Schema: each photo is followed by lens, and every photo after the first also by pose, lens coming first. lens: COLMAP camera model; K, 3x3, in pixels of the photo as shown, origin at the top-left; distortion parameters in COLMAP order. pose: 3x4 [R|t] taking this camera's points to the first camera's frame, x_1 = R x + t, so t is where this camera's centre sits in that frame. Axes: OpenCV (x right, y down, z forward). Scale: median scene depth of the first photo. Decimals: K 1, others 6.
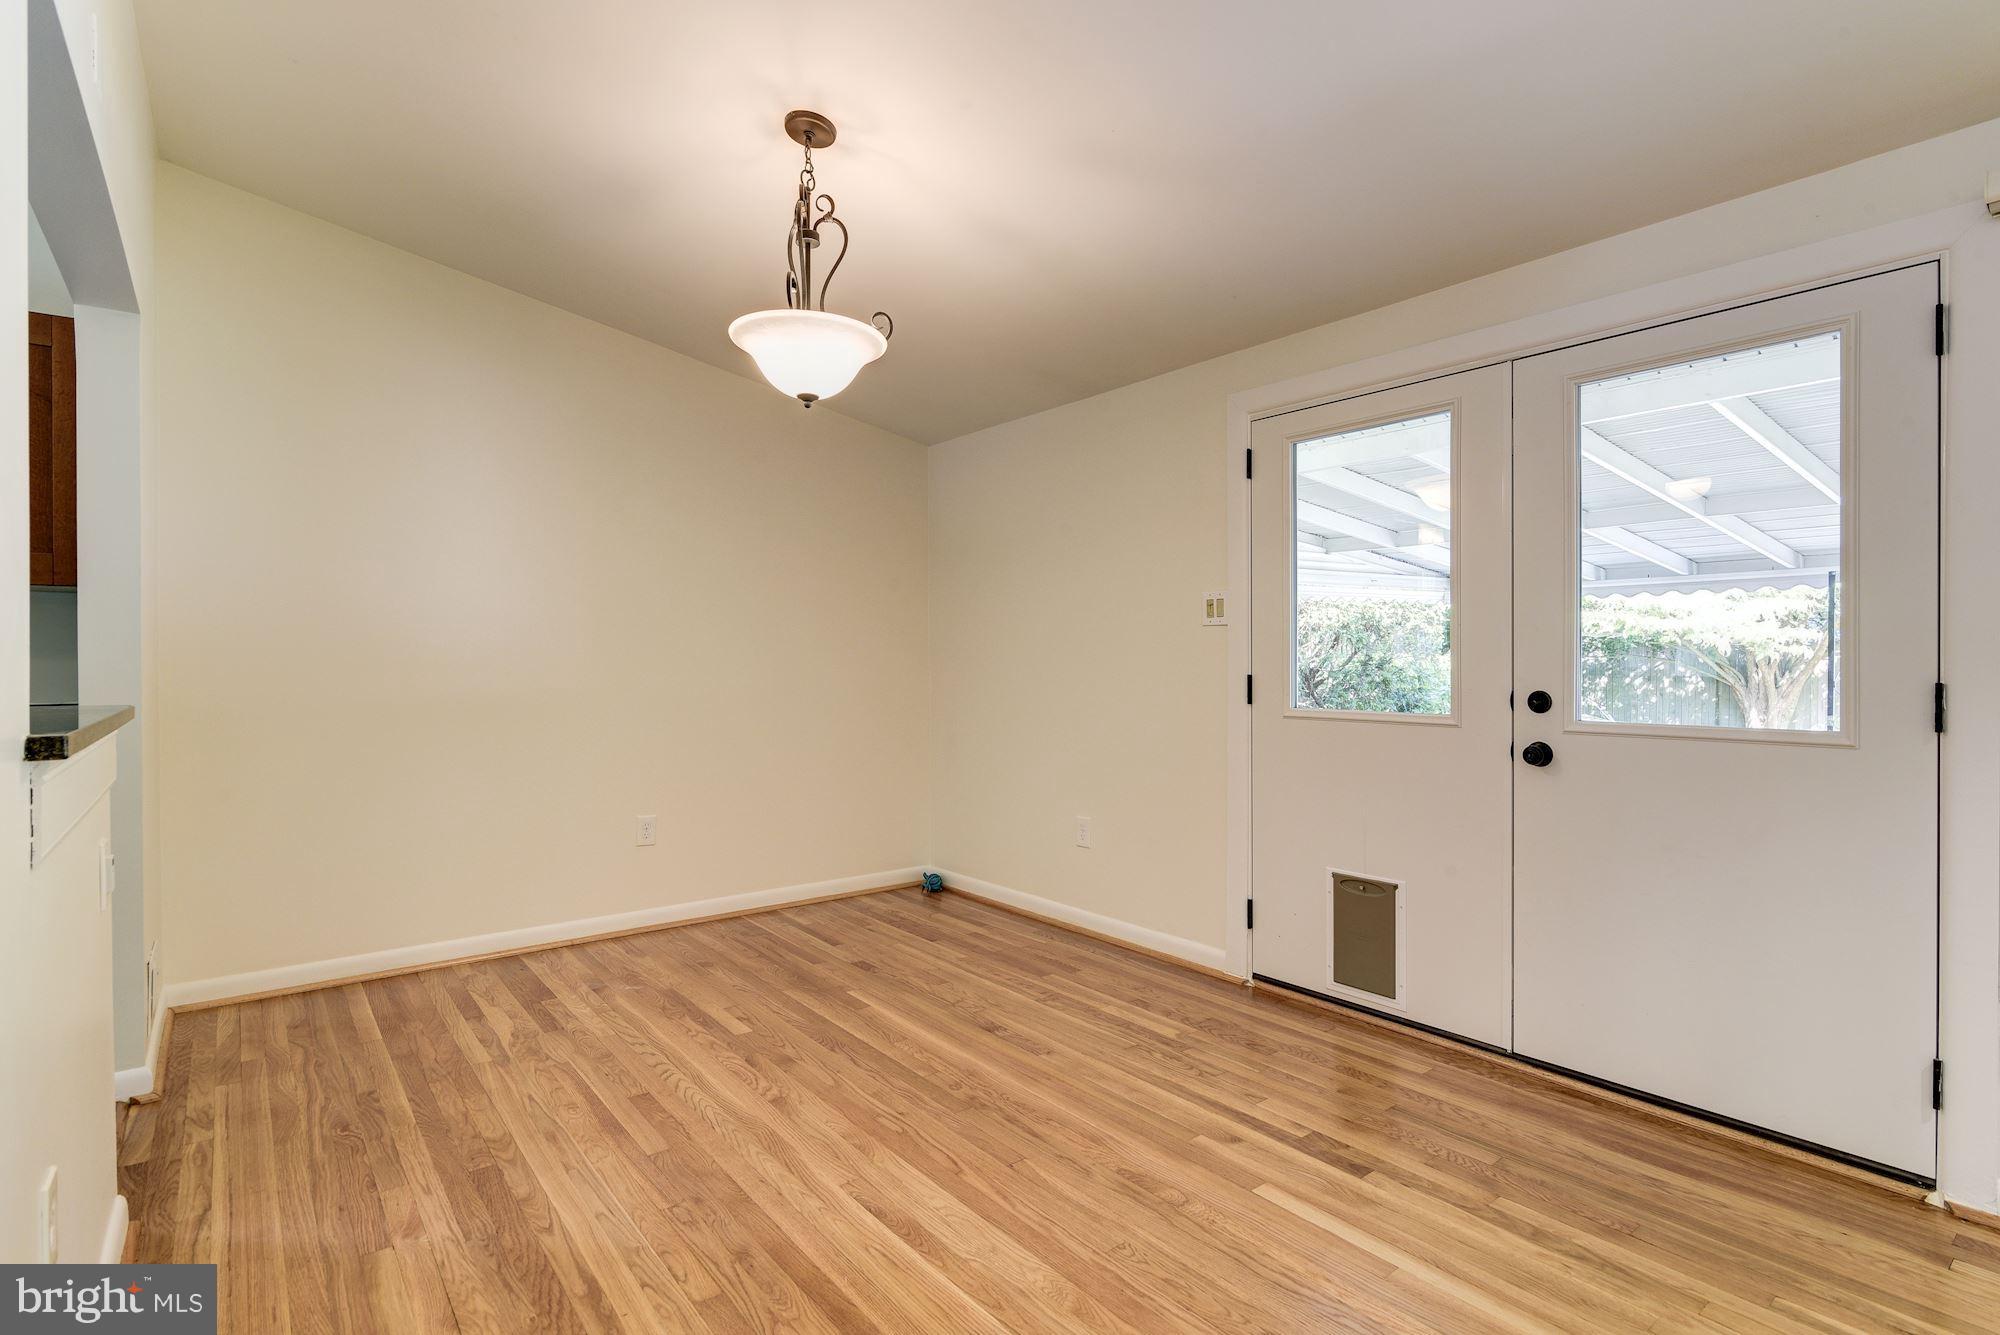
lens RADIAL K [[976.6, 0, 1014.9], [0, 976.6, 658.7], [0, 0, 1]] dist [-0.005825, 0.001161]
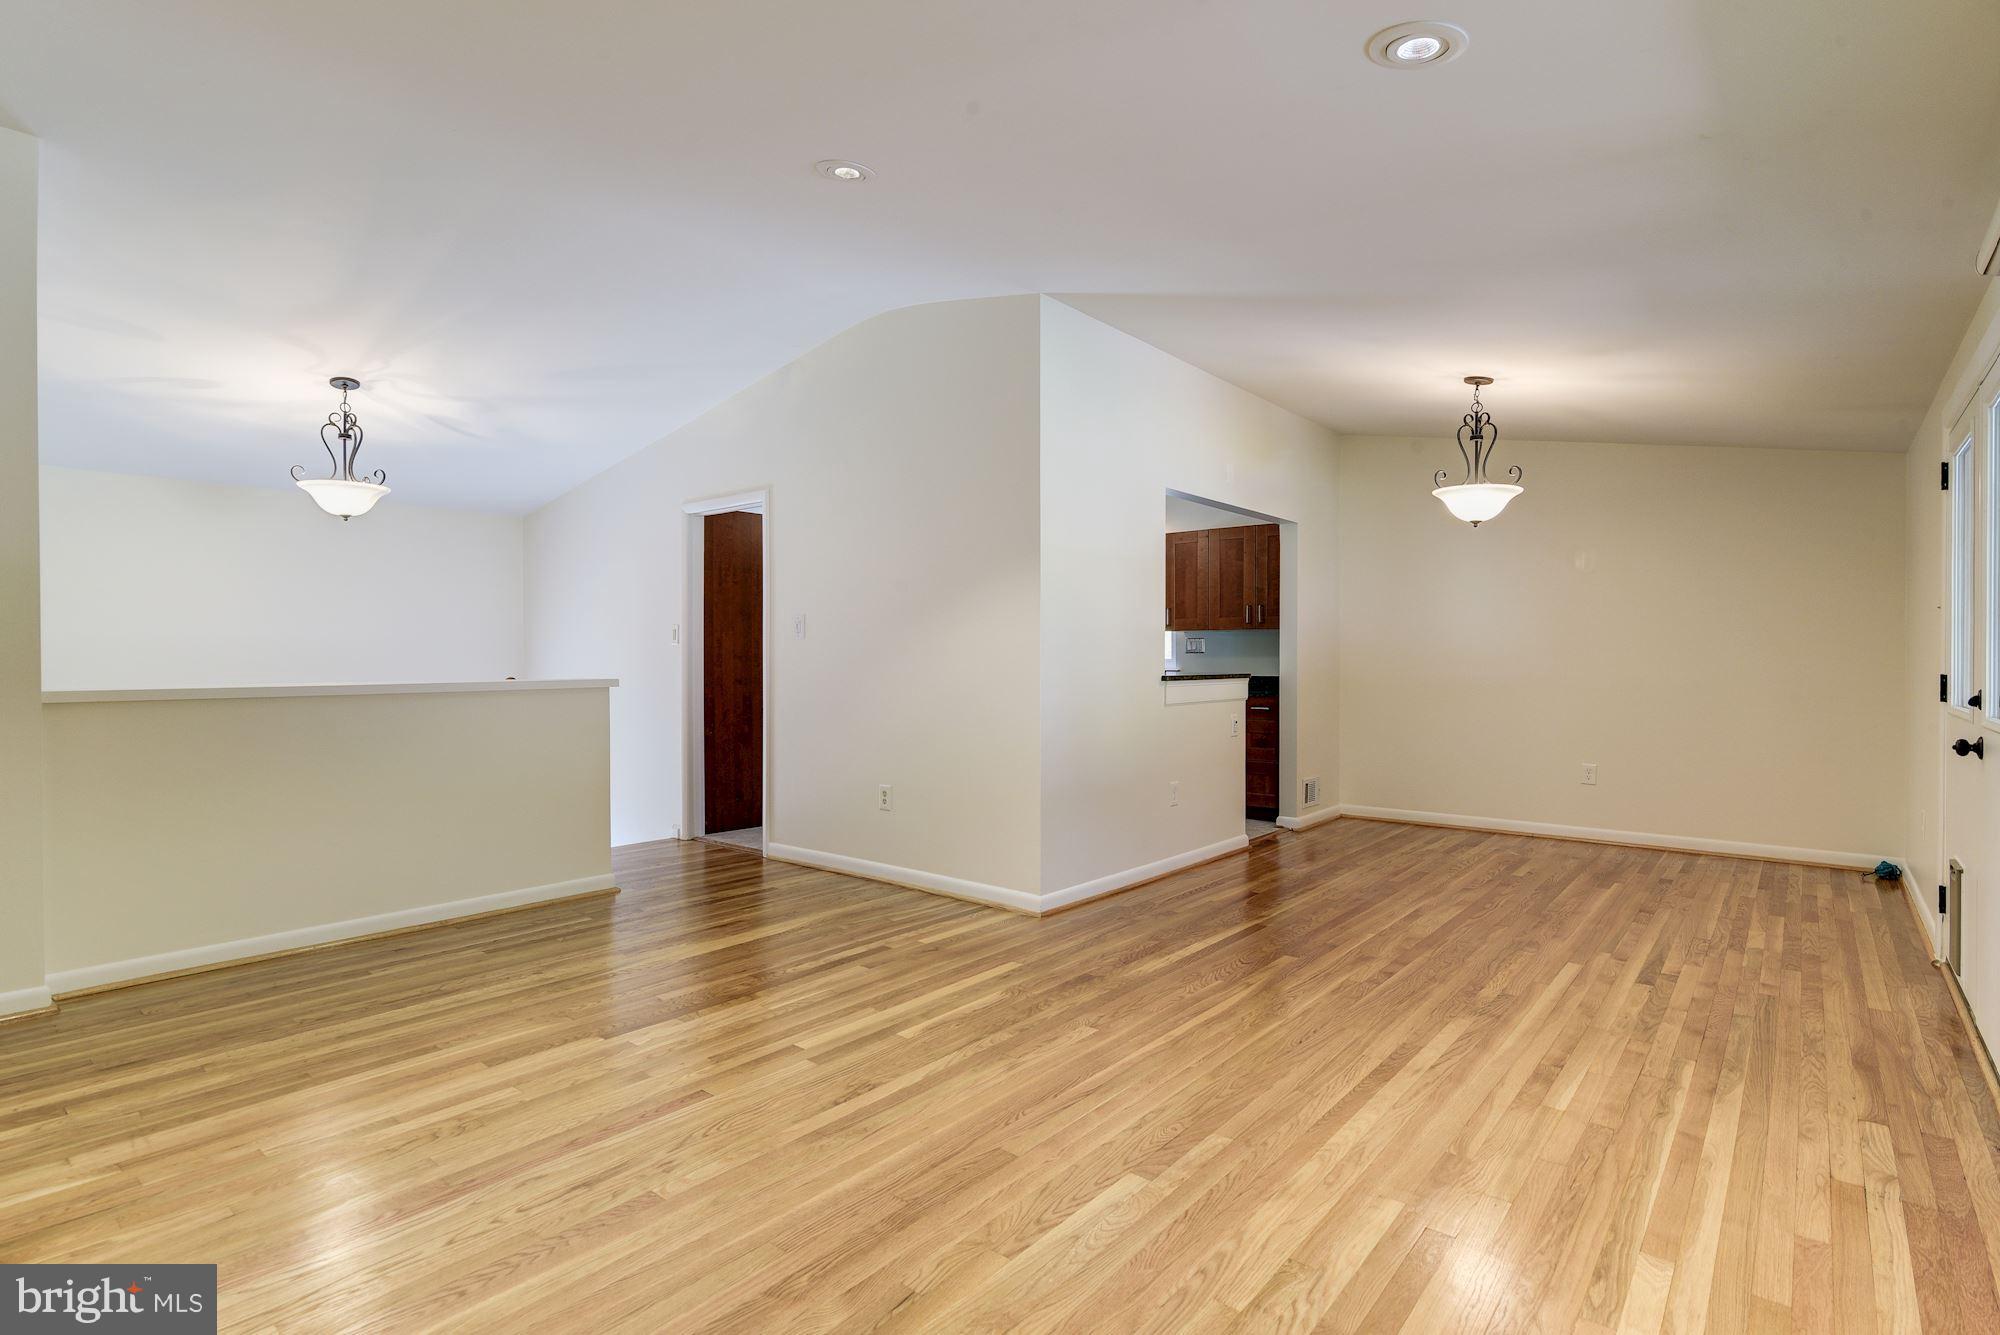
lens RADIAL K [[1015.8, 0, 943.2], [0, 1015.8, 666.4], [0, 0, 1]] dist [-0.001806, -0.000803]
pose [[0.167785, 0.011470, -0.985757, 1.536022], [-0.000141, 0.999933, 0.011611, -0.008451], [0.985824, -0.001809, 0.167775, -0.348891]]
